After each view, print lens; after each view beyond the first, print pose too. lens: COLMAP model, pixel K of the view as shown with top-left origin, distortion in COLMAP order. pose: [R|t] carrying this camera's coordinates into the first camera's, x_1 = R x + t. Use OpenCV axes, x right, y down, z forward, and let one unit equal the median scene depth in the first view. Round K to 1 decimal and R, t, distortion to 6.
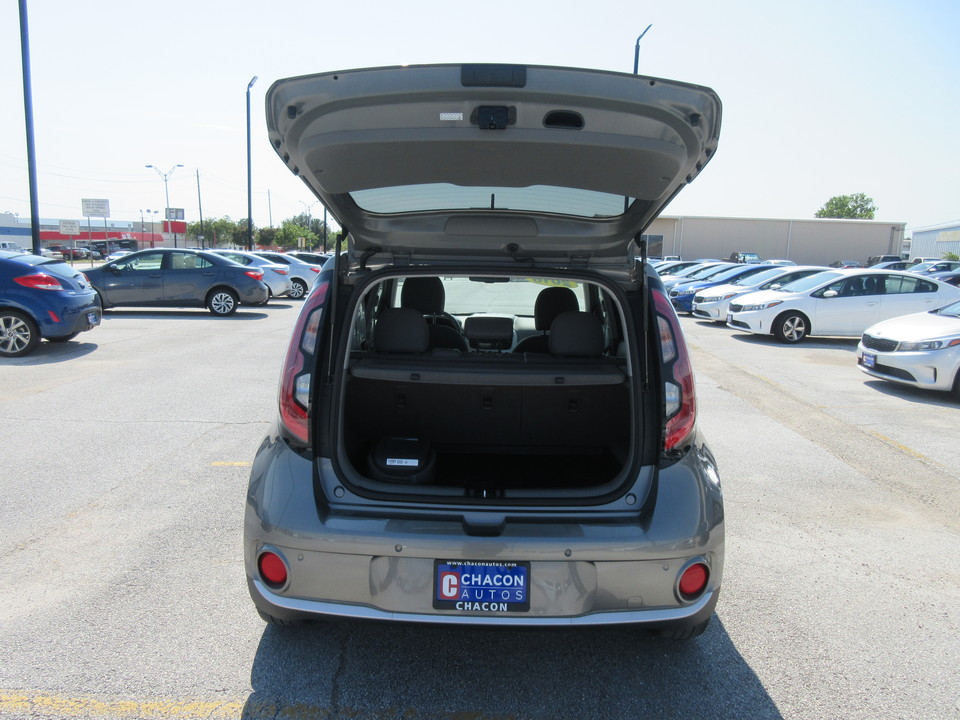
lens RADIAL K [[722.8, 0, 488.2], [0, 722.8, 358.2], [0, 0, 1]] dist [0.020598, -0.011020]
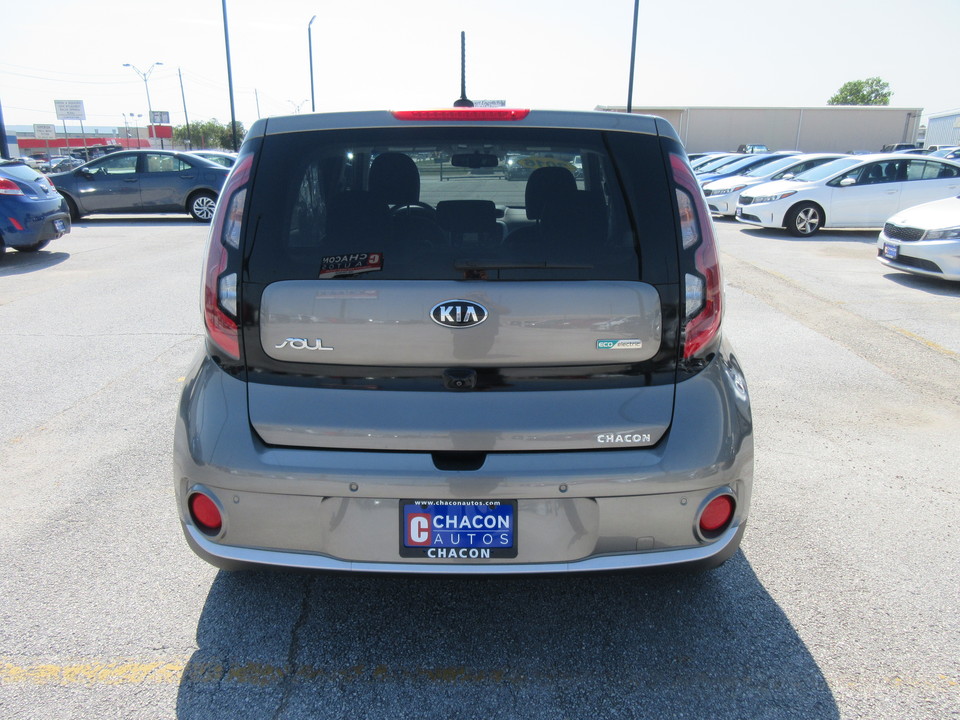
lens RADIAL K [[722.8, 0, 487.9], [0, 722.8, 358.0], [0, 0, 1]] dist [0.020598, -0.011020]
pose [[0.999733, -0.022412, -0.005600, 0.027923], [0.022954, 0.991064, 0.131397, 0.013617], [0.002605, -0.131490, 0.991314, 0.179713]]
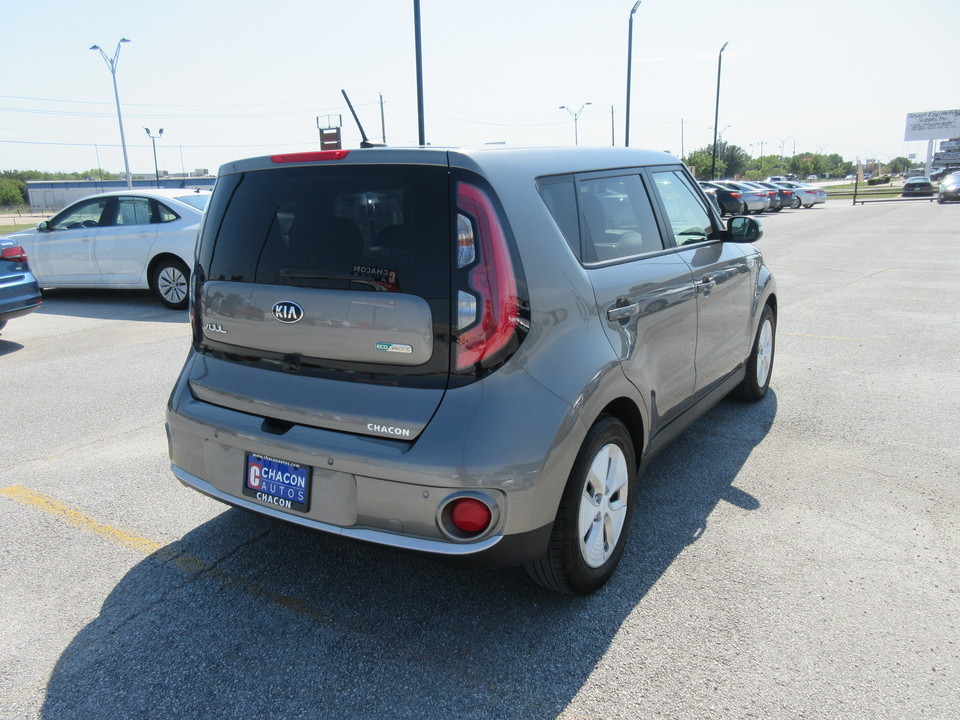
lens RADIAL K [[722.8, 0, 480.5], [0, 722.8, 360.4], [0, 0, 1]] dist [0.020598, -0.011020]
pose [[0.847410, 0.075680, -0.525518, 0.645416], [-0.026322, 0.994560, 0.100781, 0.025122], [0.530286, -0.071570, 0.844792, 0.243403]]
